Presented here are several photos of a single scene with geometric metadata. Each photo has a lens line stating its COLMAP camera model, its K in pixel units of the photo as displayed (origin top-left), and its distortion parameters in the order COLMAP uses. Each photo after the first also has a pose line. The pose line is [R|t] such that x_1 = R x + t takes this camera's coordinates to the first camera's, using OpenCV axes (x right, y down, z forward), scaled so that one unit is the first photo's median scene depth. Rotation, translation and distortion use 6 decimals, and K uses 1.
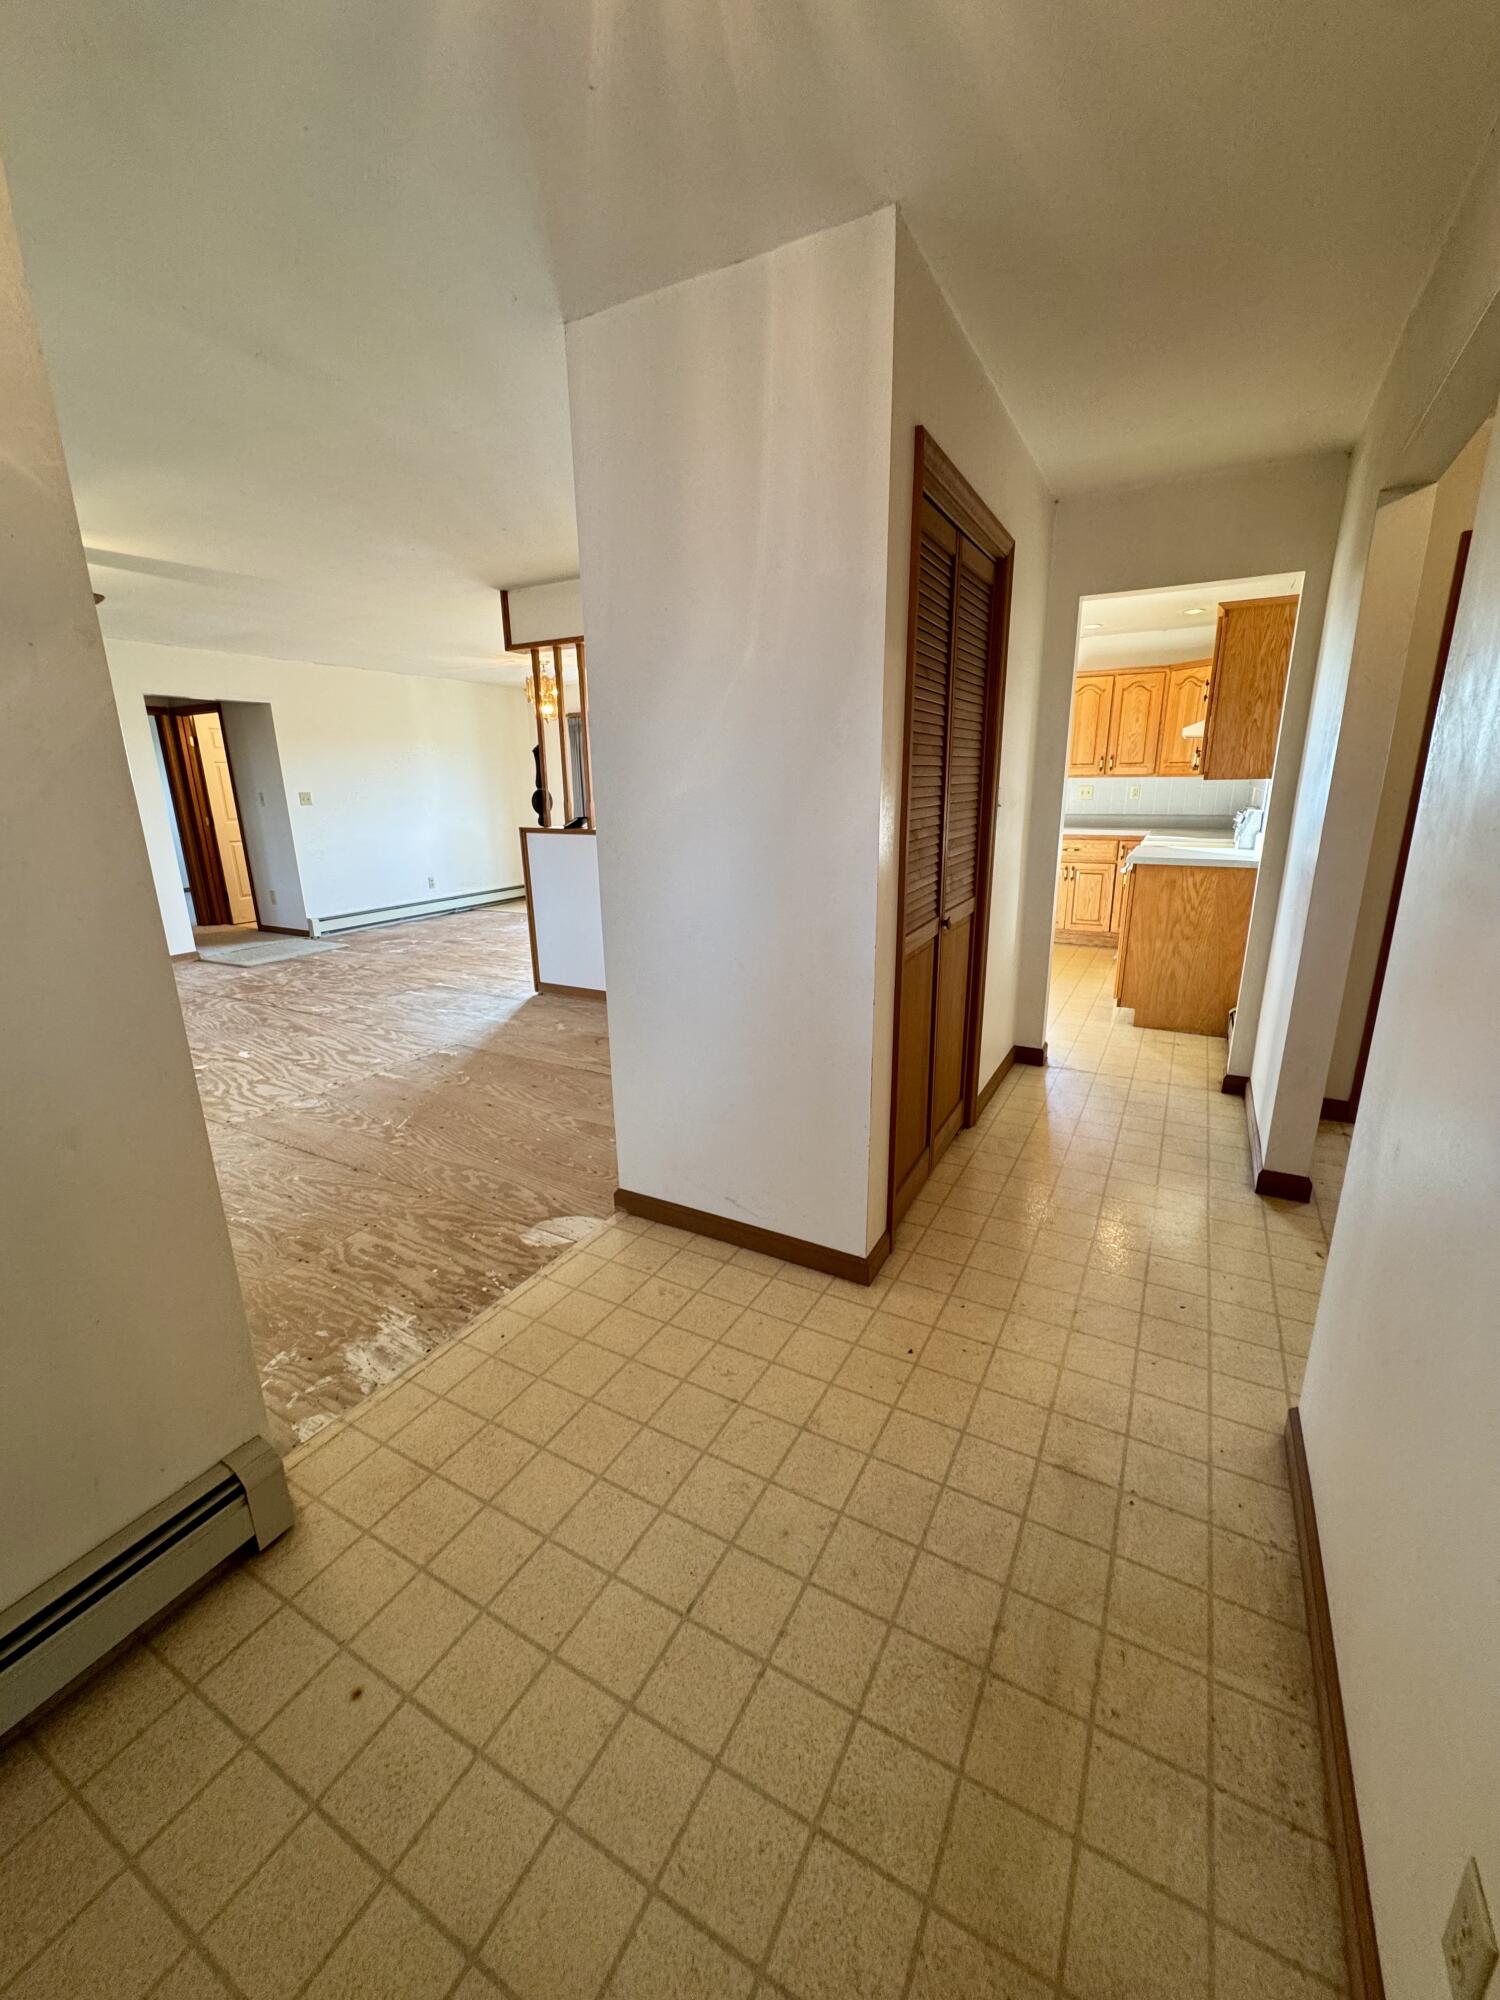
lens RADIAL K [[790.8, 0, 747.4], [0, 790.8, 1003.9], [0, 0, 1]] dist [-0.002436, 0.000192]
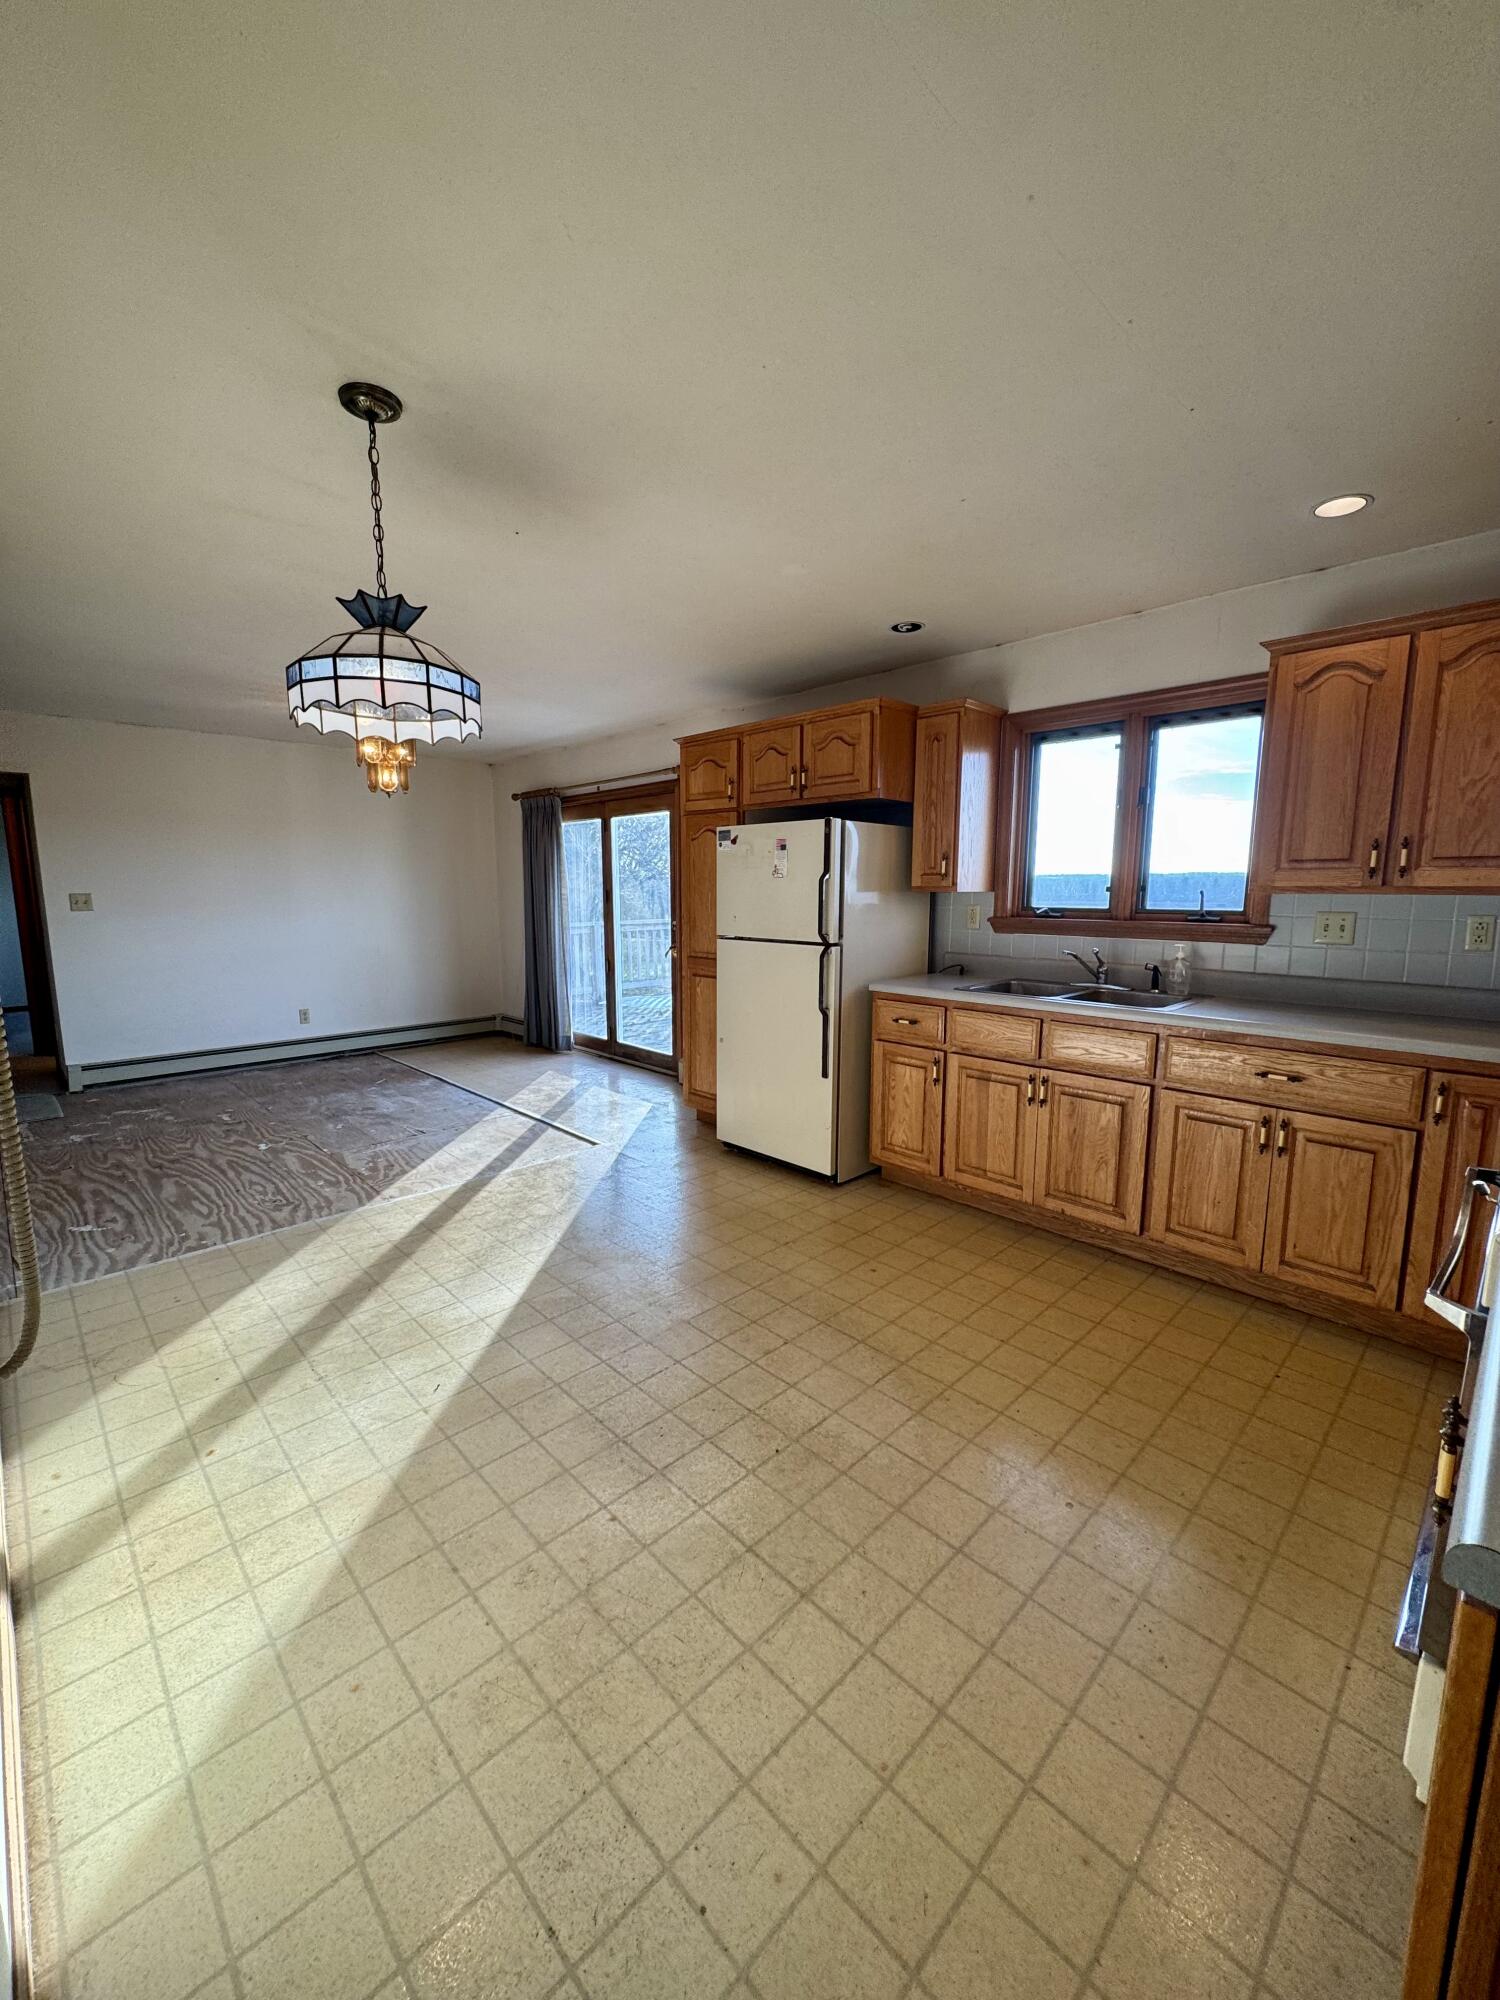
lens RADIAL K [[790.8, 0, 748.9], [0, 790.8, 1005.5], [0, 0, 1]] dist [-0.002436, 0.000192]
pose [[0.957380, 0.057999, -0.282948, 0.352059], [-0.092292, 0.989703, -0.109407, -0.213753], [0.273689, 0.130858, 0.952875, 0.732094]]
